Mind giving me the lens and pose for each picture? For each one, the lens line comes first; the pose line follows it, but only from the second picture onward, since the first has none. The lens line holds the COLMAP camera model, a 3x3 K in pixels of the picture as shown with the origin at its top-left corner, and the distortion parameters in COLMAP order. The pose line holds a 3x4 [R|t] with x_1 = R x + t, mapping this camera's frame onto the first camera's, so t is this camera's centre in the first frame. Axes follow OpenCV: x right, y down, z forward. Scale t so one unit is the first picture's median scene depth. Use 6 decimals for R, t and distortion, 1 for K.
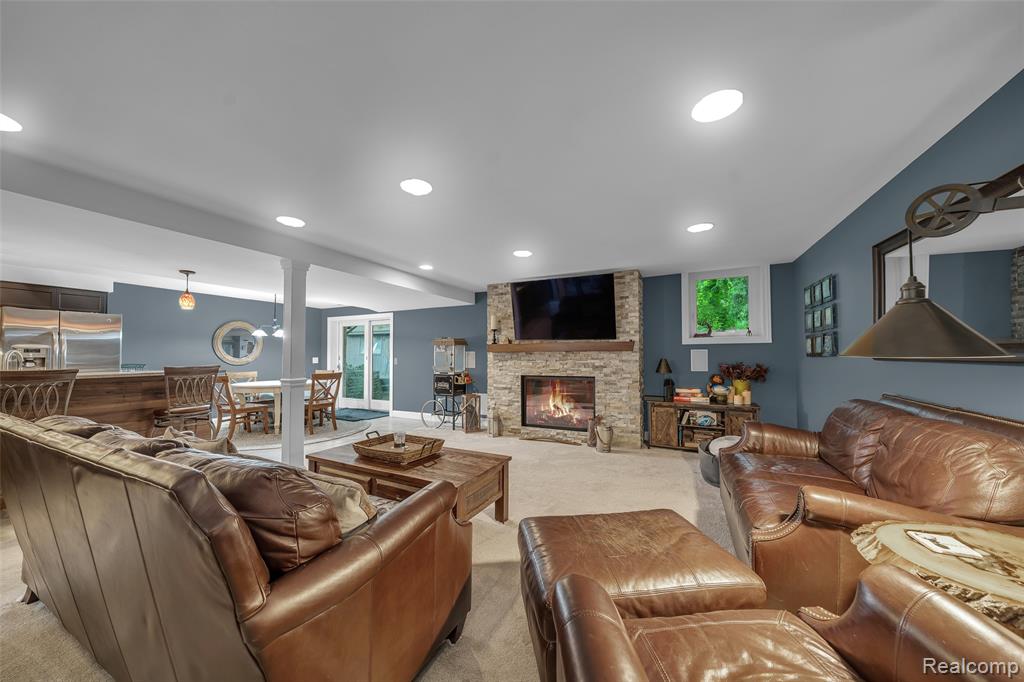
lens RADIAL K [[354.5, 0, 508.6], [0, 354.5, 343.7], [0, 0, 1]] dist [-0.000783, -0.000094]
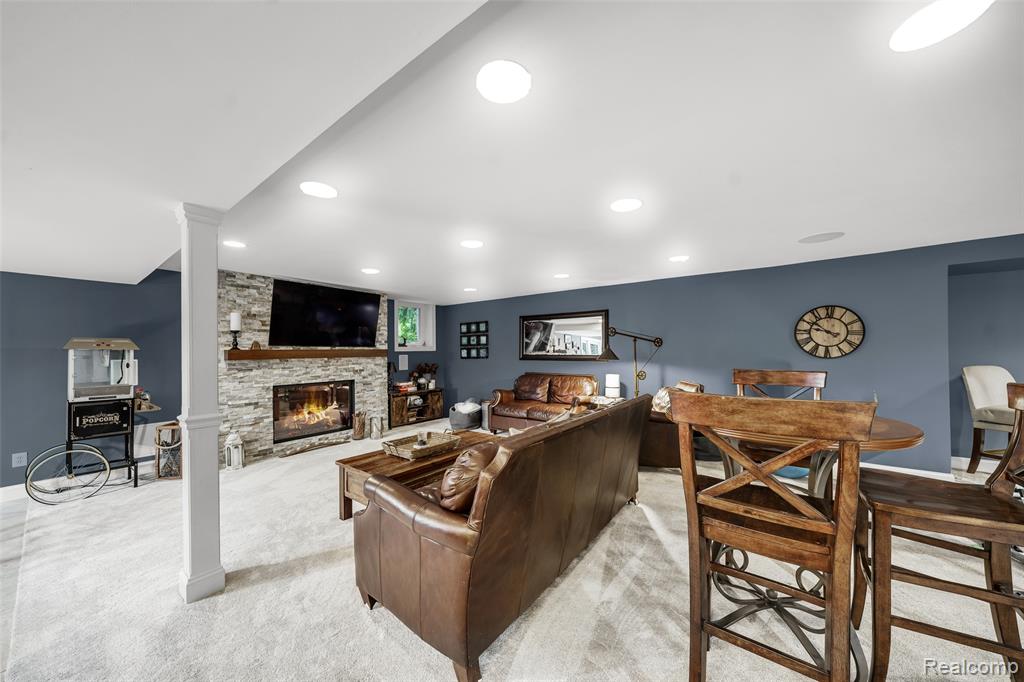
lens RADIAL K [[354.5, 0, 506.1], [0, 354.5, 349.9], [0, 0, 1]] dist [-0.000783, -0.000094]
pose [[0.190503, 0.004001, 0.981678, -0.753514], [-0.022107, 0.999756, 0.000215, -0.012668], [-0.981438, -0.021743, 0.190545, 0.294269]]
